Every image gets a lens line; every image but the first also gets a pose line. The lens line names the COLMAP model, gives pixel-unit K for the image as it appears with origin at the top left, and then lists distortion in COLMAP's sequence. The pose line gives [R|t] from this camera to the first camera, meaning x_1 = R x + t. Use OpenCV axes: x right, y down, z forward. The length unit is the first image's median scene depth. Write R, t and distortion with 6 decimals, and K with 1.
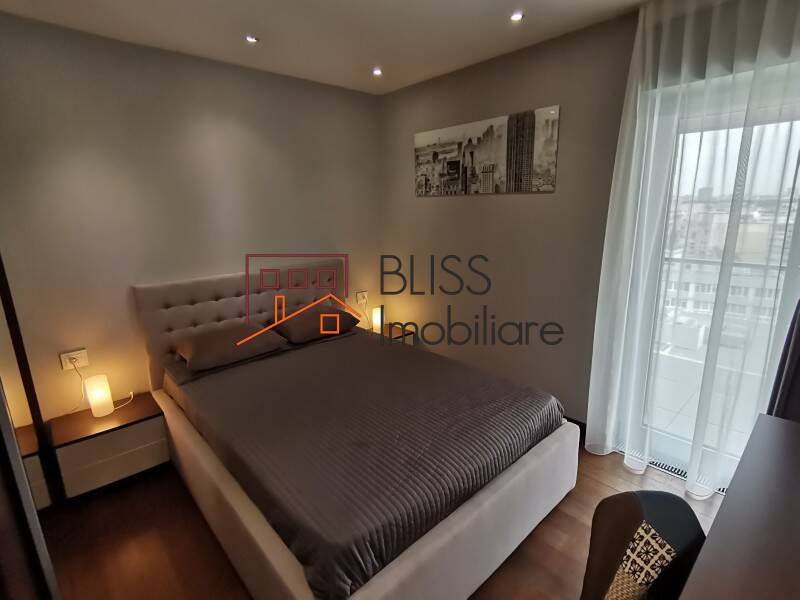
lens RADIAL K [[394.8, 0, 395.9], [0, 394.8, 301.6], [0, 0, 1]] dist [-0.003337, -0.000871]
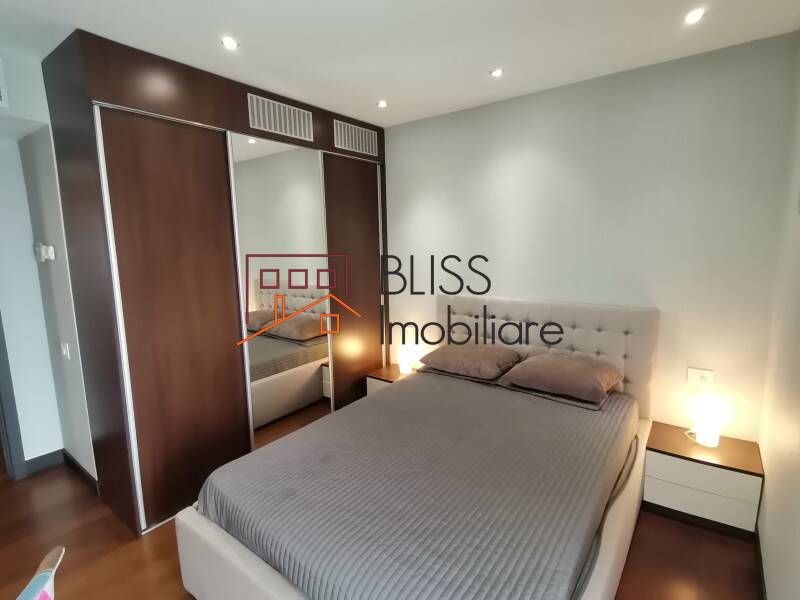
lens RADIAL K [[401.6, 0, 393.3], [0, 401.6, 298.3], [0, 0, 1]] dist [0.020767, -0.014194]
pose [[0.169321, 0.160049, -0.972479, 0.788170], [-0.219752, 0.968016, 0.121053, -0.187784], [0.960749, 0.193207, 0.199077, 0.715873]]
